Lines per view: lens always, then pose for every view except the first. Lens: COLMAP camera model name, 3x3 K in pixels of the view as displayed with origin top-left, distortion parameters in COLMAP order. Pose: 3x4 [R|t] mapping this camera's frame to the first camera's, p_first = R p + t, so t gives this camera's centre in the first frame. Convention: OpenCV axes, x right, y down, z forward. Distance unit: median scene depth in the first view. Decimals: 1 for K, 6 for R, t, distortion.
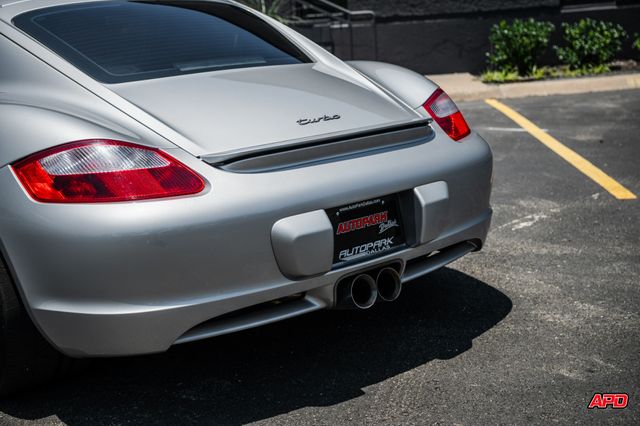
lens RADIAL K [[865.5, 0, 314.3], [0, 865.5, 212.6], [0, 0, 1]] dist [0.182674, 0.000000]
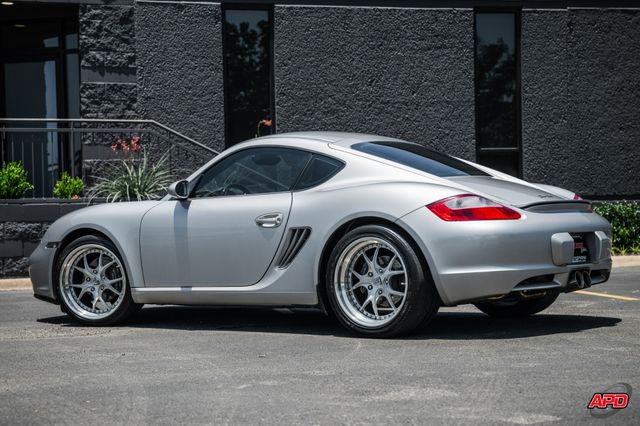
lens RADIAL K [[1307.2, 0, 314.4], [0, 1307.2, 194.8], [0, 0, 1]] dist [0.490803, 0.000000]
pose [[0.965658, 0.039438, 0.256808, -1.261803], [0.028568, 0.966303, -0.255819, 0.638648], [-0.258243, 0.254370, 0.931991, -1.651757]]
